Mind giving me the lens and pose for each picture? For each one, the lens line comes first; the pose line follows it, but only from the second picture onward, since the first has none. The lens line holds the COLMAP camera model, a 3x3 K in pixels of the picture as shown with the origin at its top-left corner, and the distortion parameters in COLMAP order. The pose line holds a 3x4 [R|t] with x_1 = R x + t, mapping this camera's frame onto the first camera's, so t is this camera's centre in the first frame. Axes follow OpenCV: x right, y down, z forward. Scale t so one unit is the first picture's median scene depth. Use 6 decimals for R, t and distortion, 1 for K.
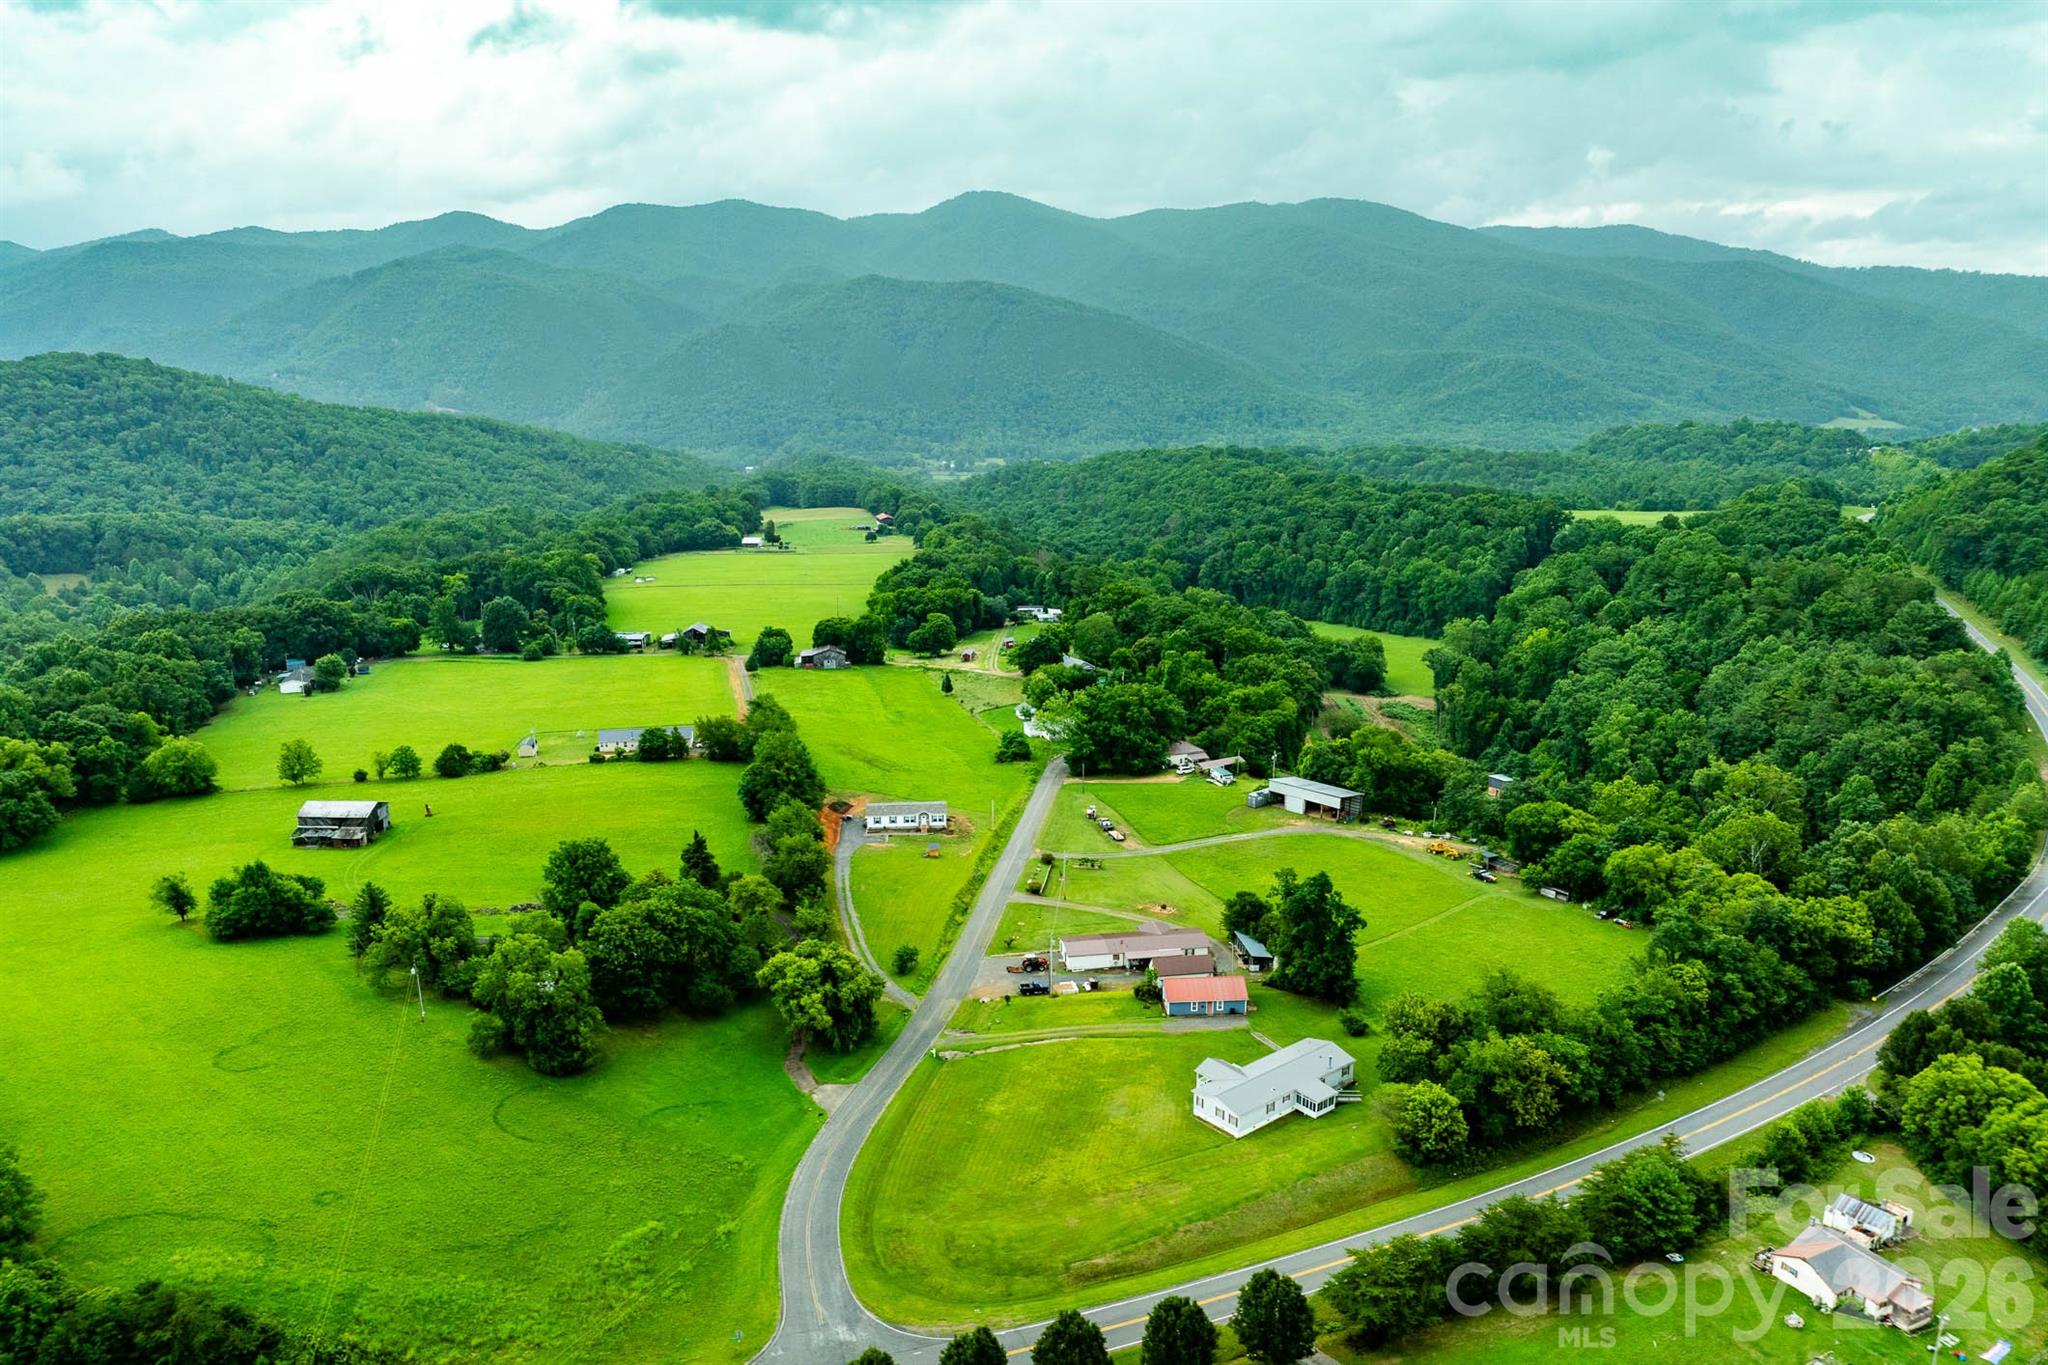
lens RADIAL K [[1432.5, 0, 1024.0], [0, 1432.5, 682.5], [0, 0, 1]] dist [-0.029940, -0.008553]
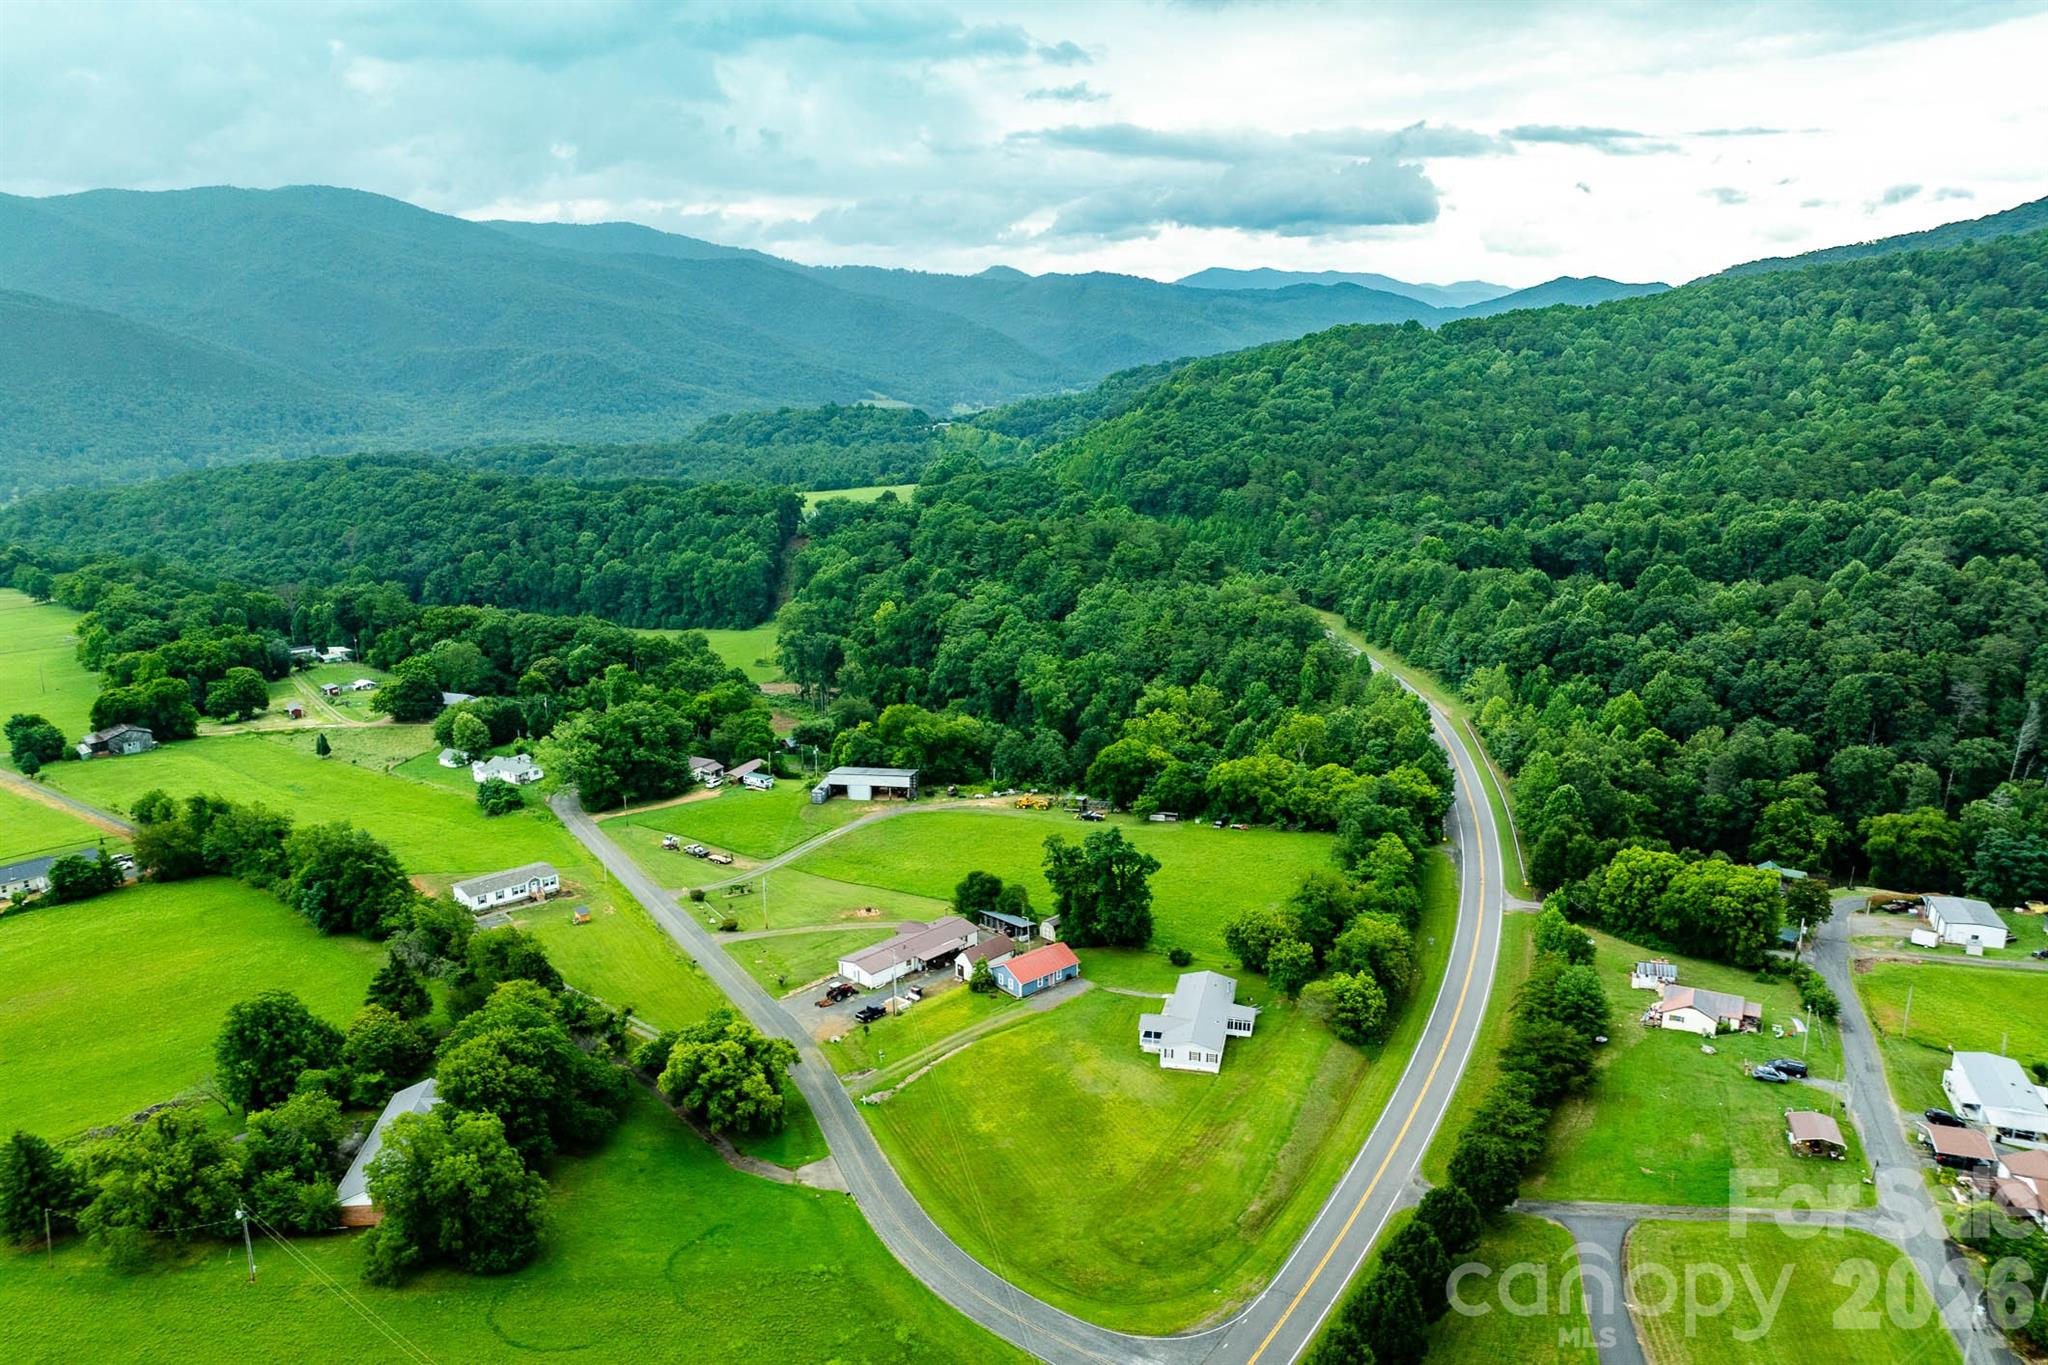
lens RADIAL K [[1432.5, 0, 1024.0], [0, 1432.5, 682.5], [0, 0, 1]] dist [-0.029940, -0.008553]
pose [[0.794463, -0.145396, 0.589652, -0.279278], [0.143523, 0.988366, 0.050336, -0.023874], [-0.590110, 0.044639, 0.806087, 0.100626]]
